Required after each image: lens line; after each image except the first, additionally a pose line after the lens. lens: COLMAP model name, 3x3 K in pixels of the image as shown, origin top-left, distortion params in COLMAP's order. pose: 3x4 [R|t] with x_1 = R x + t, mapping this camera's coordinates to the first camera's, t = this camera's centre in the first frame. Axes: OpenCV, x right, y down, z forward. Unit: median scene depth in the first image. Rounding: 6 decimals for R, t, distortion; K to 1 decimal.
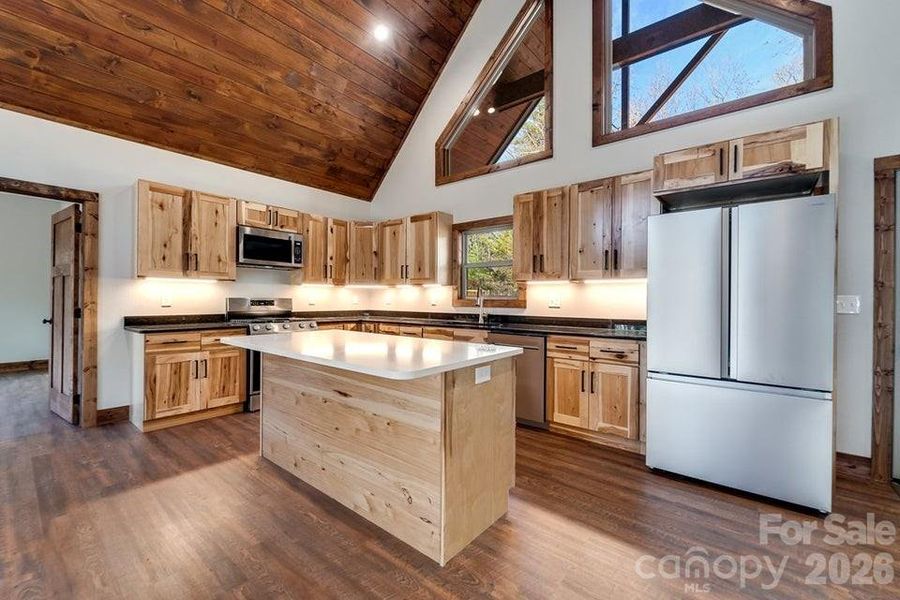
lens RADIAL K [[371.1, 0, 450.0], [0, 371.1, 300.0], [0, 0, 1]] dist [-0.000044, -0.000070]
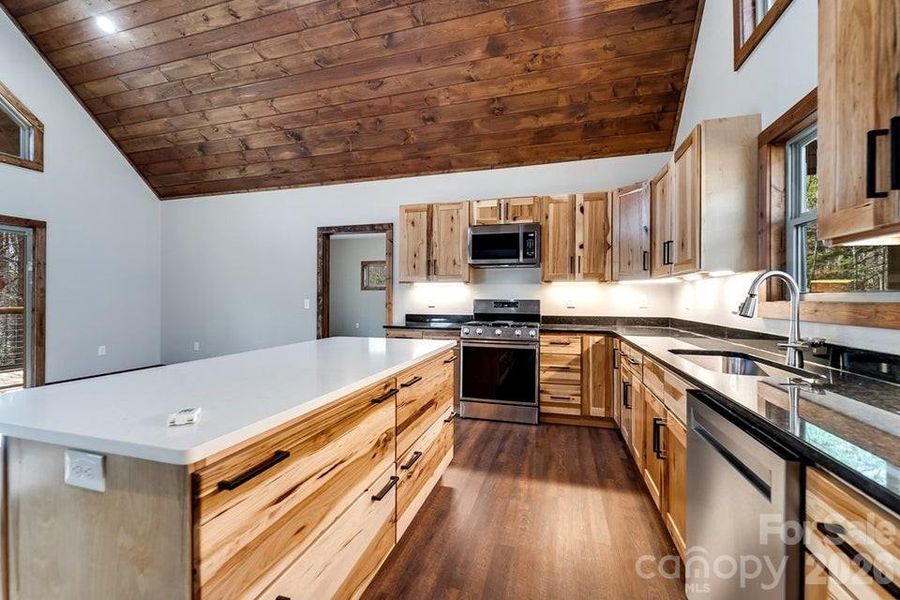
lens RADIAL K [[362.6, 0, 452.9], [0, 362.6, 298.9], [0, 0, 1]] dist [-0.000289, -0.000214]
pose [[0.395967, -0.003590, -0.918258, 0.291257], [-0.003795, 0.999977, -0.005546, -0.001325], [0.918257, 0.005681, 0.395944, 0.542817]]
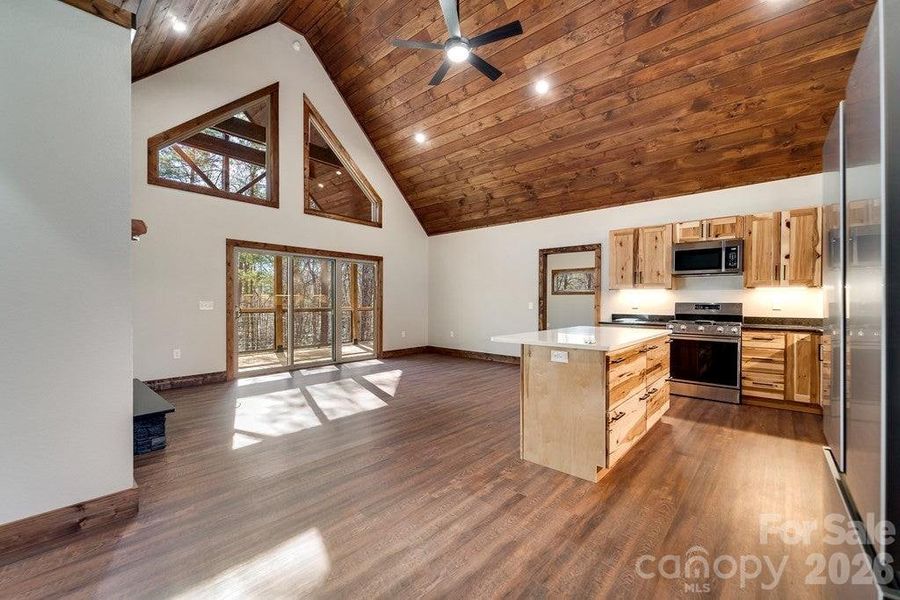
lens RADIAL K [[363.4, 0, 450.9], [0, 363.4, 305.2], [0, 0, 1]] dist [-0.002668, -0.000637]
pose [[-0.035399, 0.003787, -0.999366, 0.641029], [-0.006775, 0.999969, 0.004029, 0.003231], [0.999350, 0.006914, -0.035372, 0.283072]]
